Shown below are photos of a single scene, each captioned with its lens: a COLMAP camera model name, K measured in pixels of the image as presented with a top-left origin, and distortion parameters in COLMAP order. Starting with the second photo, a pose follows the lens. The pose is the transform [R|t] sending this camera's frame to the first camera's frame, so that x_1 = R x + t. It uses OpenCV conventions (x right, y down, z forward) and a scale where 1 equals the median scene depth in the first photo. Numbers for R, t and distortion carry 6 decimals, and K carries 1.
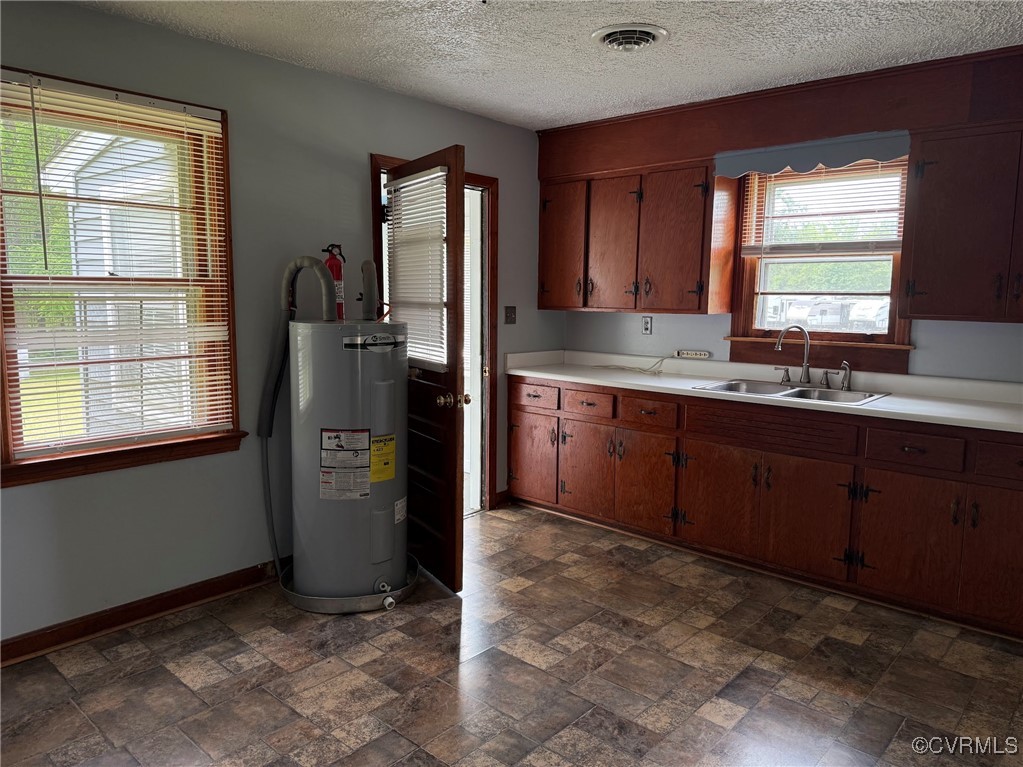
lens RADIAL K [[729.0, 0, 514.2], [0, 729.0, 378.7], [0, 0, 1]] dist [0.094481, -0.124222]
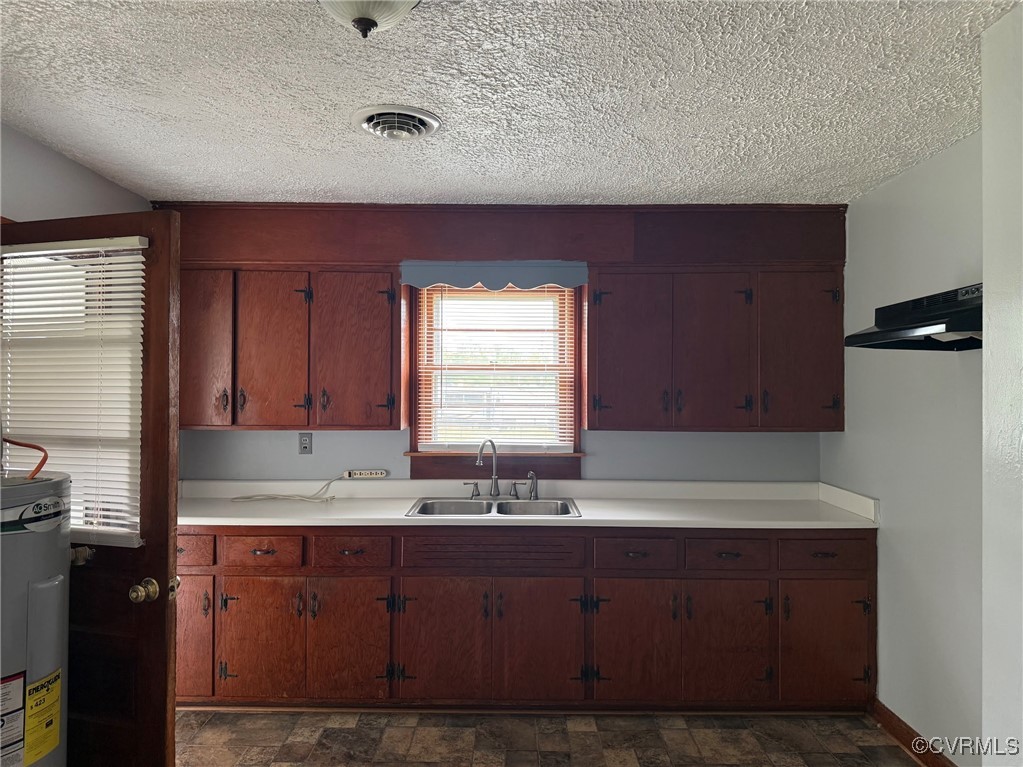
lens RADIAL K [[729.0, 0, 514.2], [0, 729.0, 378.7], [0, 0, 1]] dist [0.094481, -0.124222]
pose [[0.746843, 0.002105, 0.664998, -0.236685], [0.080700, 0.992318, -0.093773, -0.056358], [-0.660086, 0.123699, 0.740935, 0.234800]]
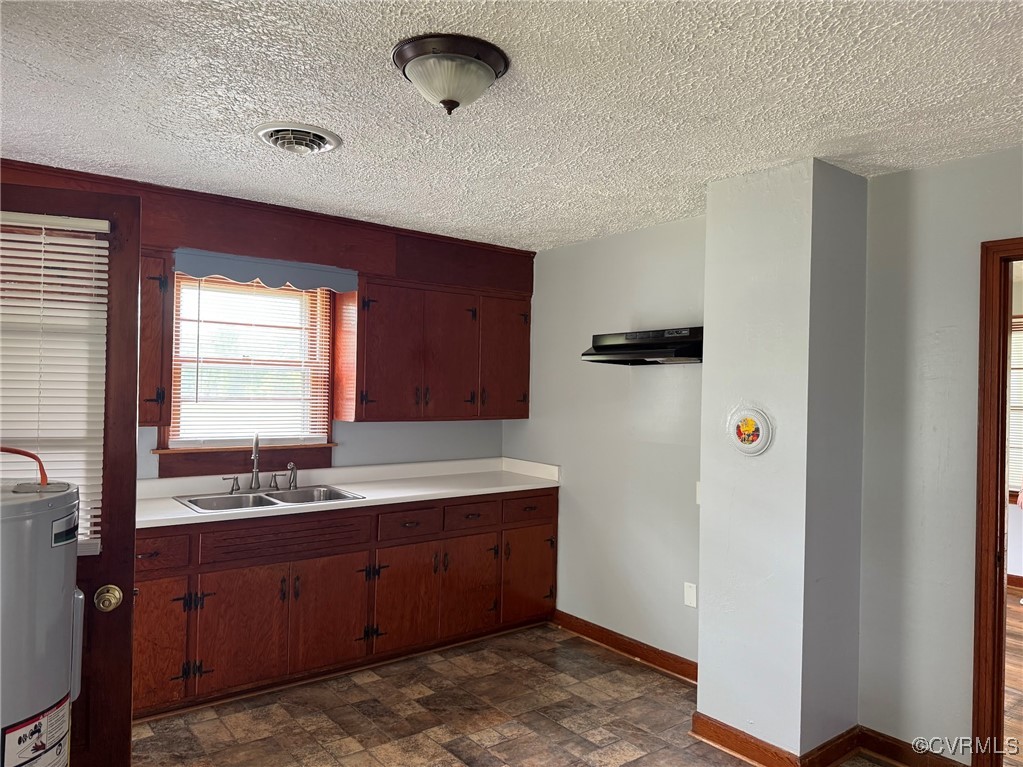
lens RADIAL K [[729.0, 0, 514.2], [0, 729.0, 378.7], [0, 0, 1]] dist [0.094481, -0.124222]
pose [[0.177270, 0.003665, 0.984155, -0.532522], [0.095455, 0.995214, -0.020899, -0.088257], [-0.979522, 0.097647, 0.176072, 0.454528]]
